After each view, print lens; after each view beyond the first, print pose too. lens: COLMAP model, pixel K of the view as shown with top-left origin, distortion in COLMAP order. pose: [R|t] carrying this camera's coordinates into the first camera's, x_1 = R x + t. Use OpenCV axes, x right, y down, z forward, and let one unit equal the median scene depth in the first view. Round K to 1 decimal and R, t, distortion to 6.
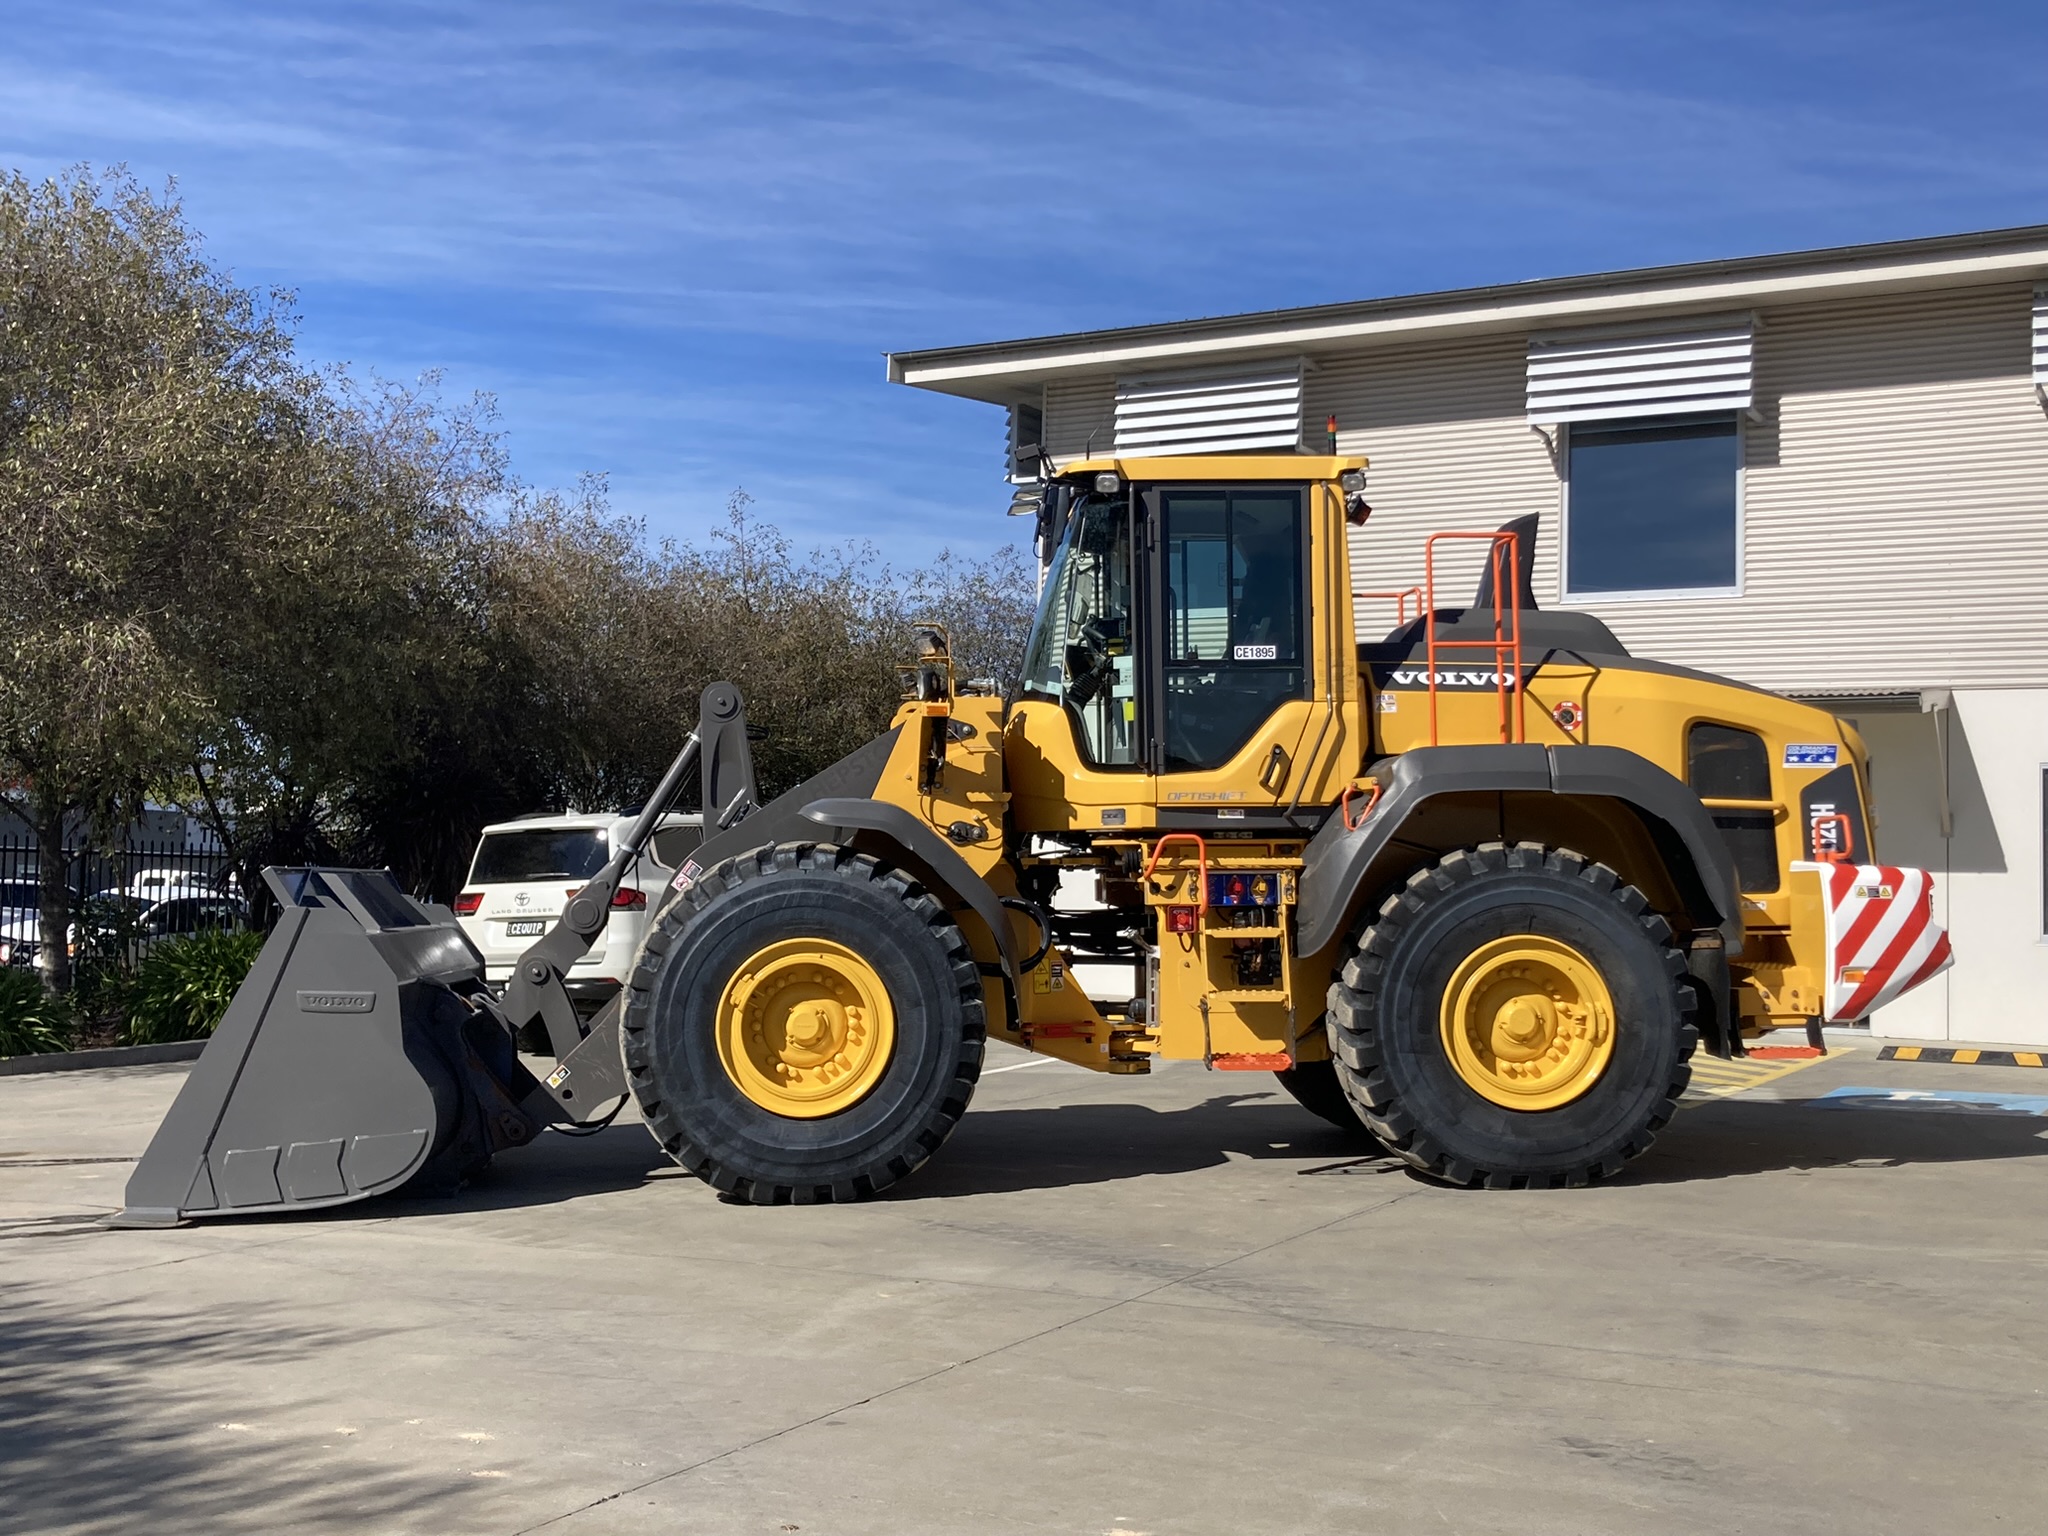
lens RADIAL K [[2287.5, 0, 1024.0], [0, 2287.5, 768.0], [0, 0, 1]] dist [-0.110202, 0.001109]
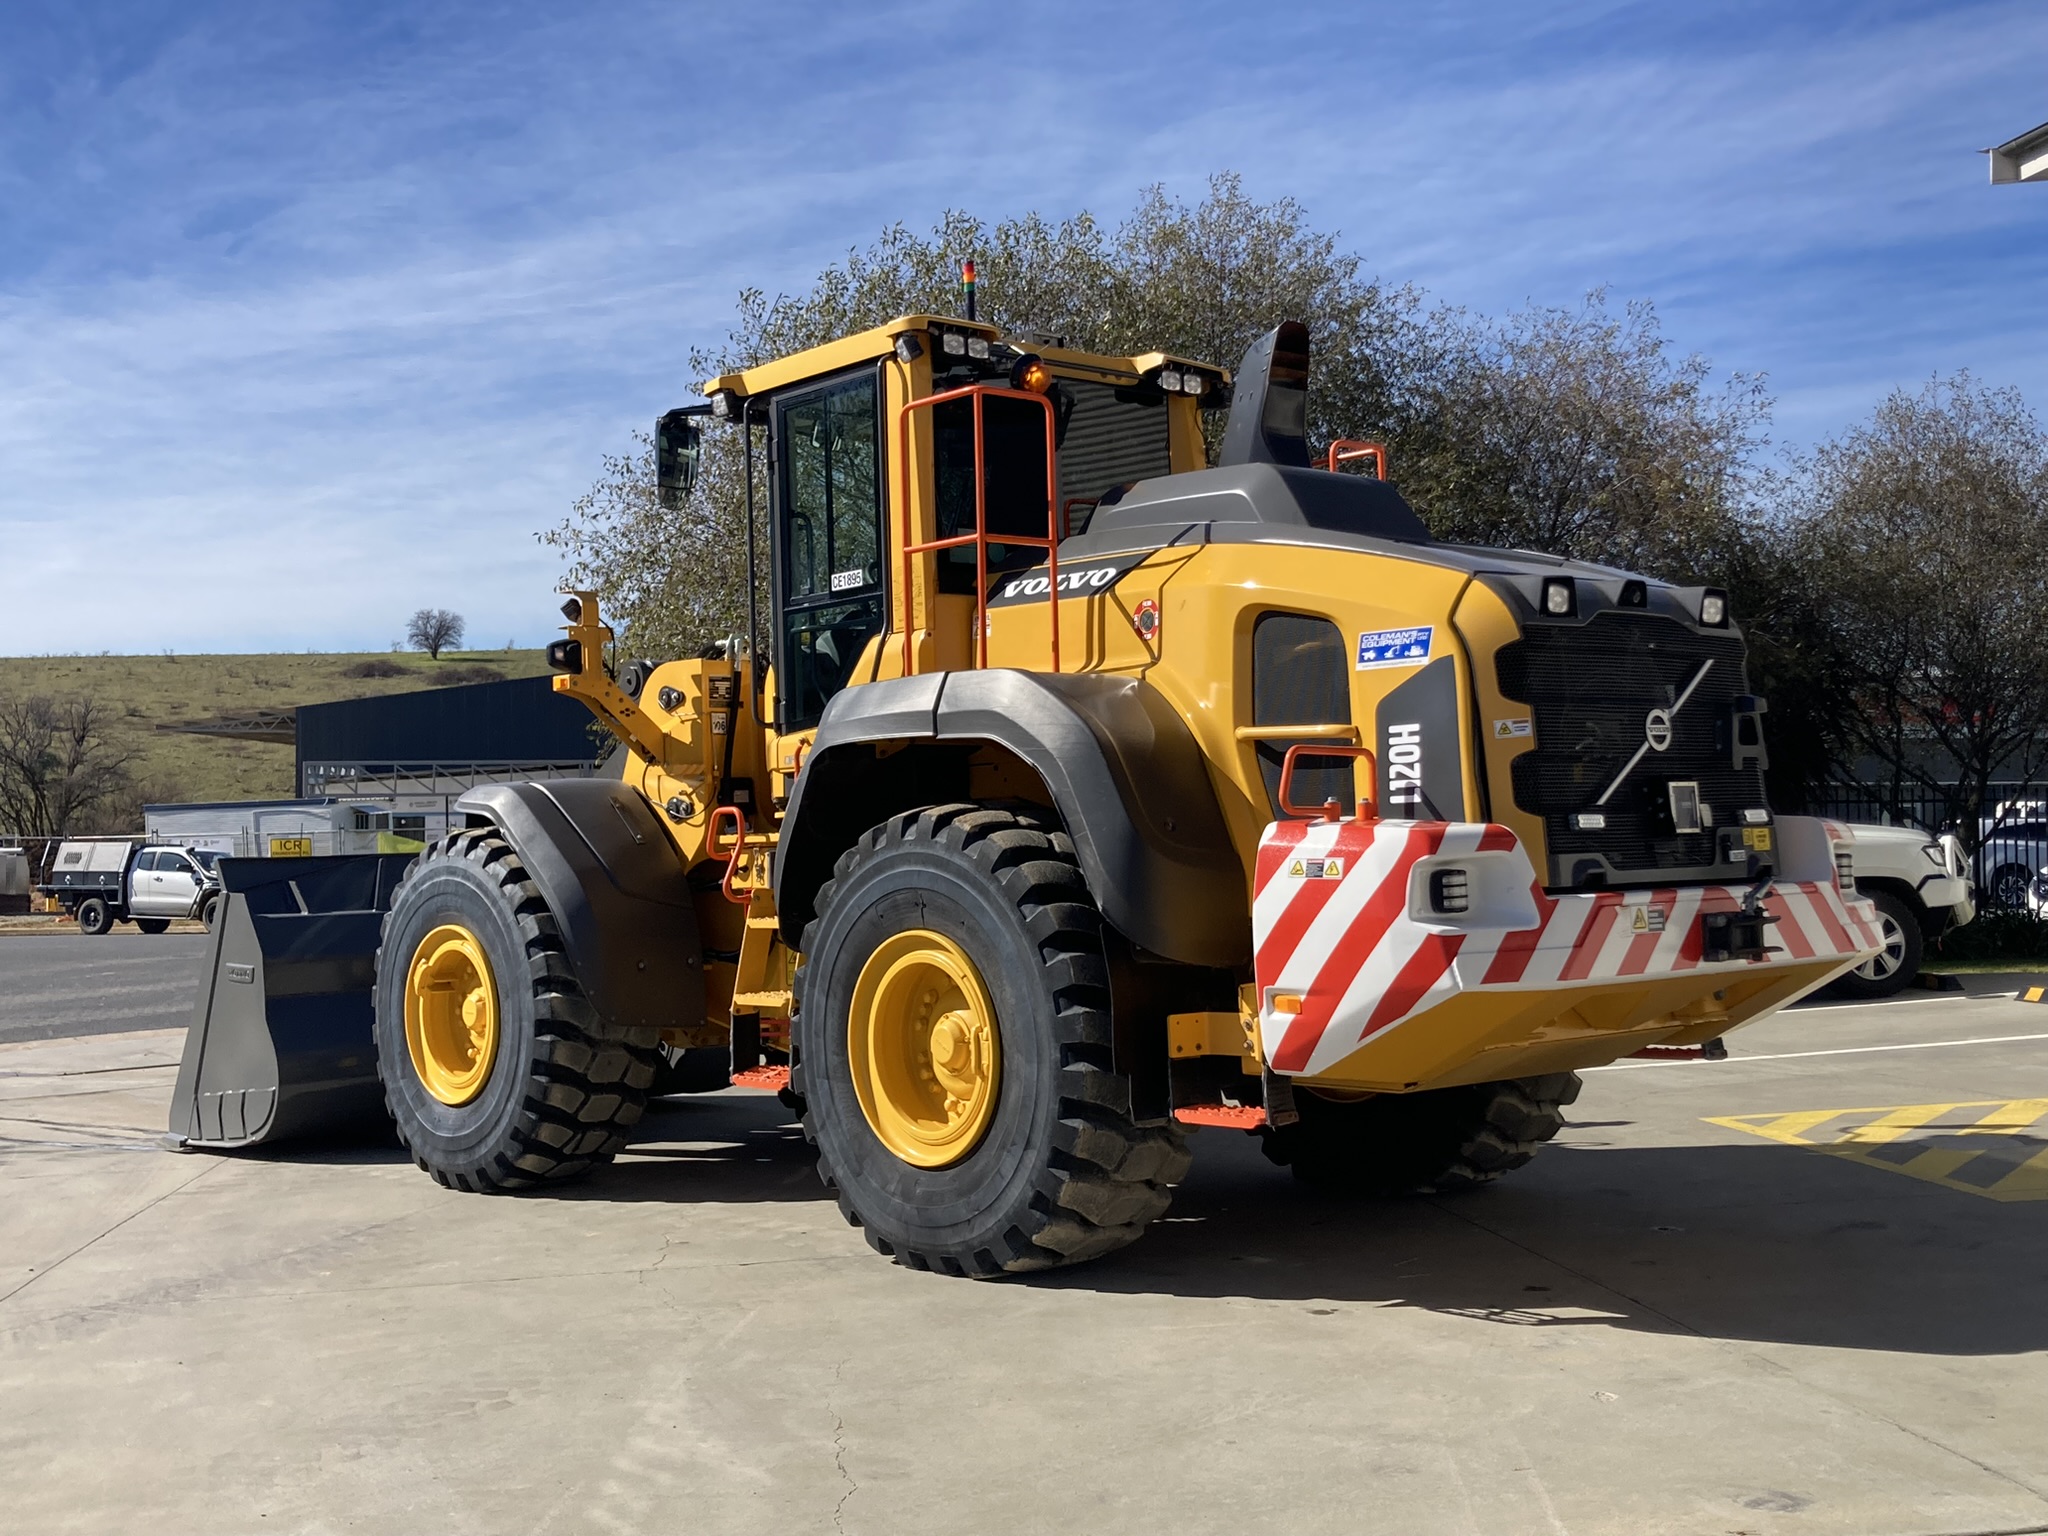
lens RADIAL K [[2351.1, 0, 1024.0], [0, 2351.1, 768.0], [0, 0, 1]] dist [0.011225, -0.007705]
pose [[0.638384, -0.042421, -0.768548, 0.789708], [0.066172, 0.997808, -0.000110, 0.021247], [0.766869, -0.050787, 0.639792, 0.503460]]
